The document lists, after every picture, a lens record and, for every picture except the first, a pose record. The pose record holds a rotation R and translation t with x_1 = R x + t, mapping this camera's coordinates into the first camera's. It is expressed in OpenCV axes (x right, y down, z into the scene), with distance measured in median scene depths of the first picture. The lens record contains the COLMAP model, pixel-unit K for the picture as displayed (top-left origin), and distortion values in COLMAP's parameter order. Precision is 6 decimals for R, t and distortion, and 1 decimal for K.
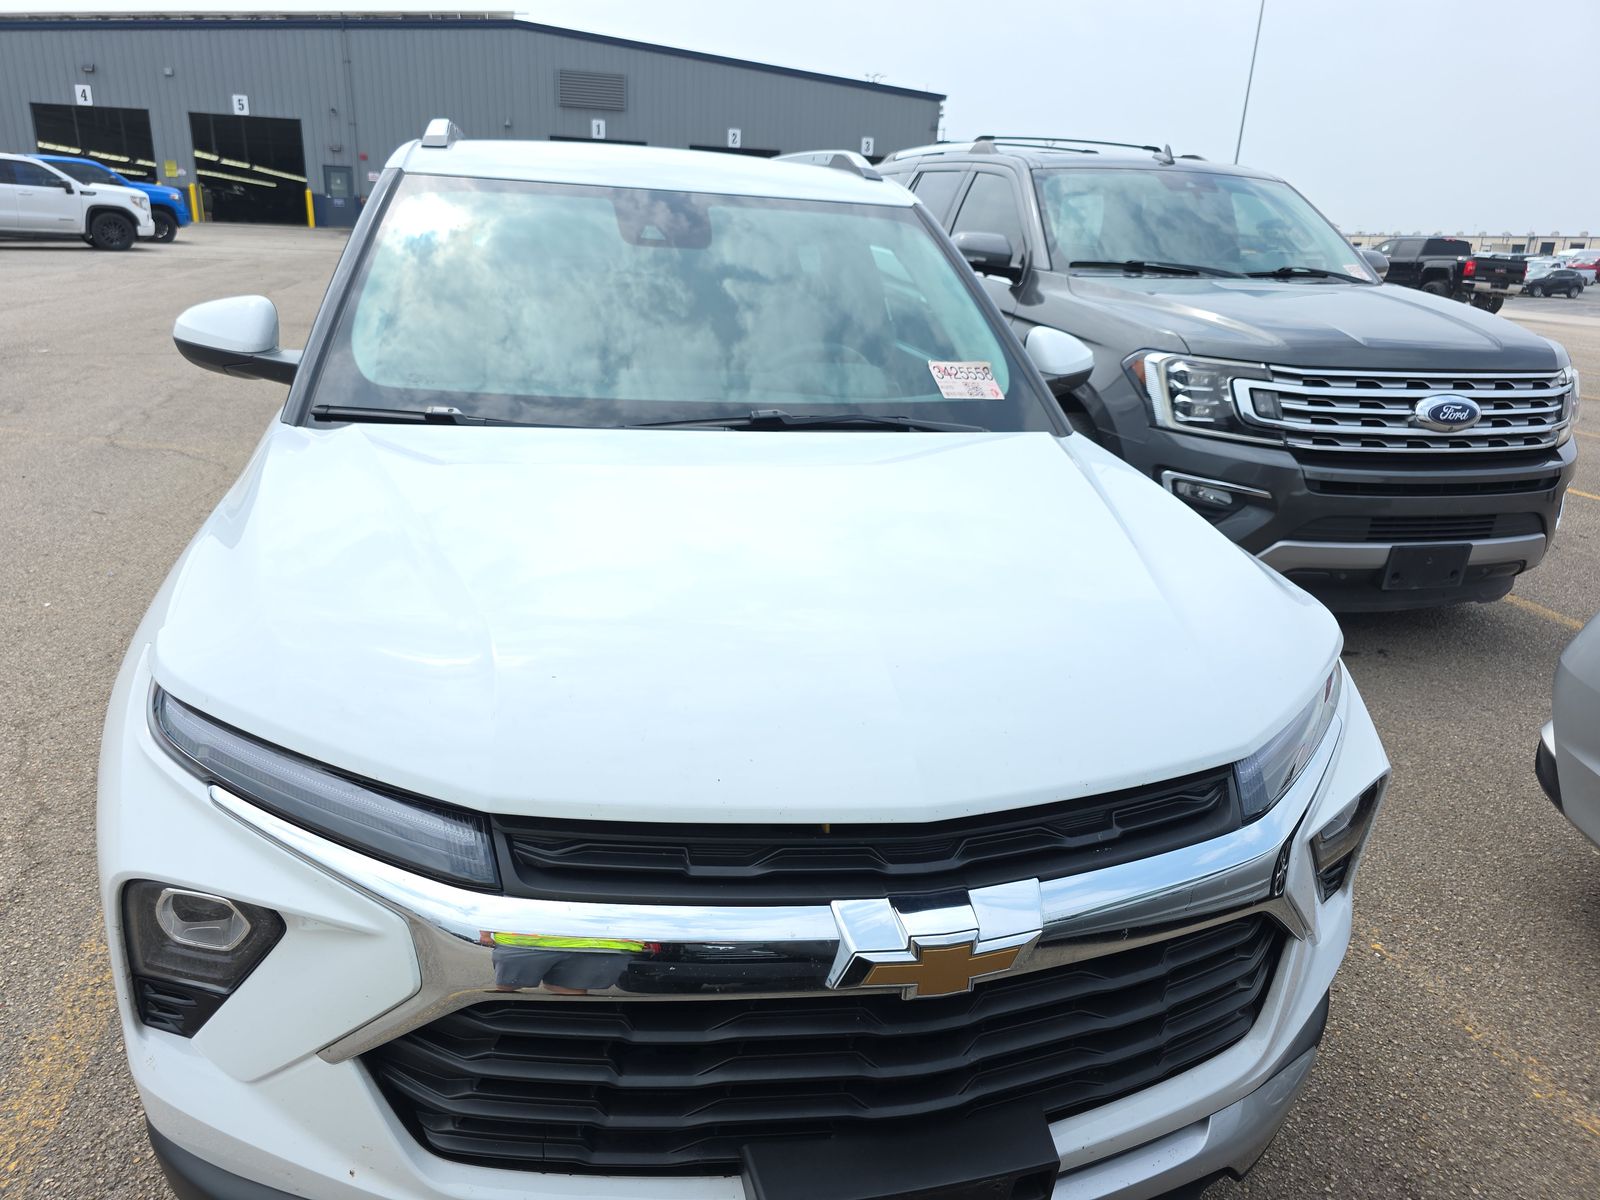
lens RADIAL K [[1079.8, 0, 802.8], [0, 1079.8, 579.1], [0, 0, 1]] dist [0.030823, -0.028069]
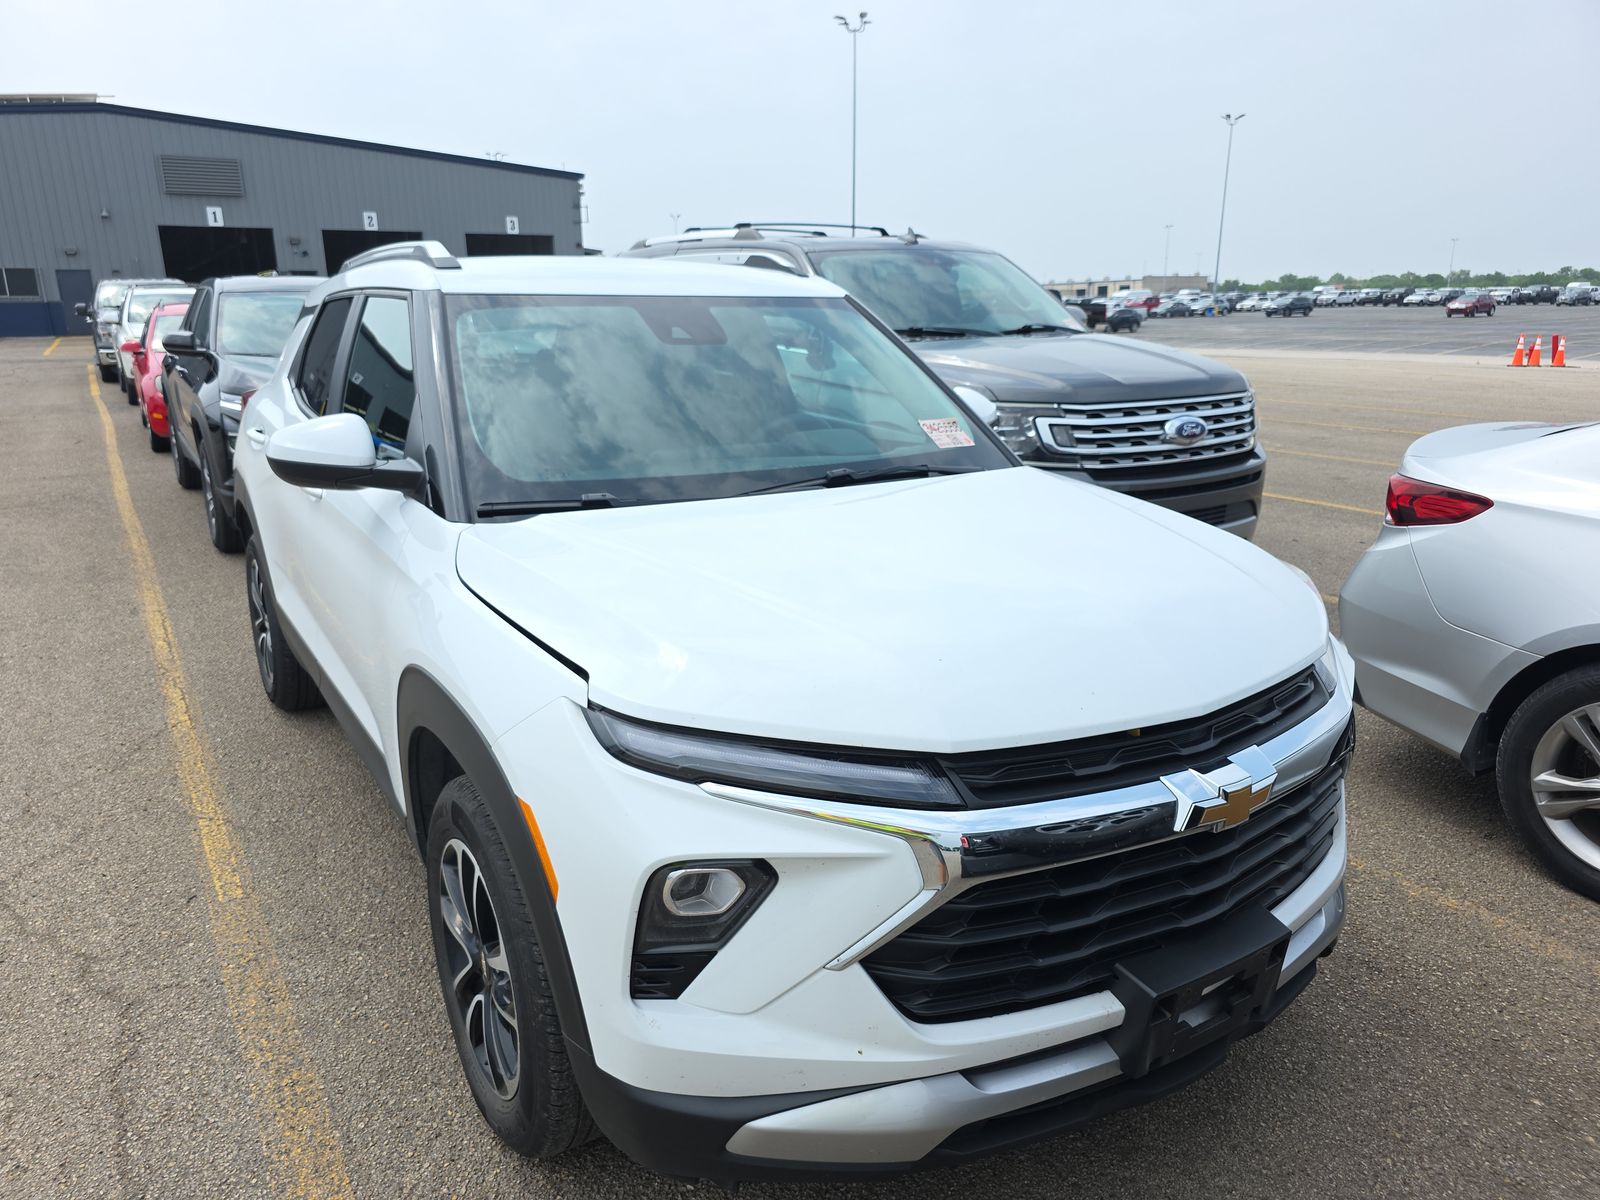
lens RADIAL K [[1071.9, 0, 800.0], [0, 1071.9, 600.0], [0, 0, 1]] dist [0.031392, -0.029867]
pose [[0.949709, -0.133236, 0.283374, -0.226081], [0.144593, 0.989300, -0.019446, 0.004241], [-0.277751, 0.059442, 0.958812, -0.078098]]
